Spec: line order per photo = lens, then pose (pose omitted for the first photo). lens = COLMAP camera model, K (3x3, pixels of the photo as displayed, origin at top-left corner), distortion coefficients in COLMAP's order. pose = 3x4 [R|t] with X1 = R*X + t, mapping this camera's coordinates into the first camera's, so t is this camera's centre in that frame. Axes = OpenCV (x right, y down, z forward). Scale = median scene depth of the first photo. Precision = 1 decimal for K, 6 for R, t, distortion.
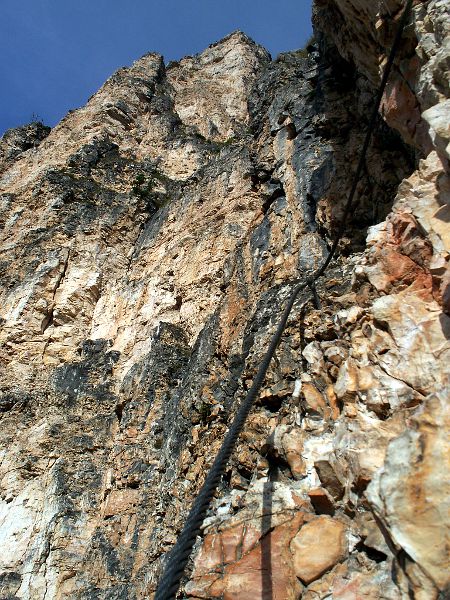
lens RADIAL K [[642.0, 0, 225.0], [0, 642.0, 300.1], [0, 0, 1]] dist [-0.122961, 0.000000]
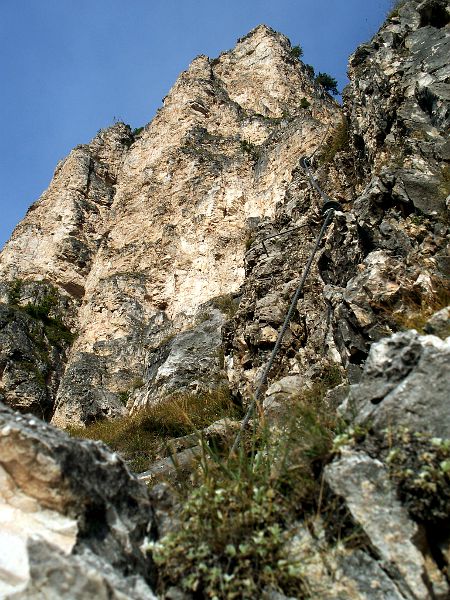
lens RADIAL K [[827.7, 0, 225.2], [0, 827.7, 299.8], [0, 0, 1]] dist [-0.055162, 0.000000]
pose [[0.990758, -0.135004, -0.013168, -0.144332], [0.134342, 0.990031, -0.042311, 0.207230], [0.018748, 0.040151, 0.999018, -0.785406]]
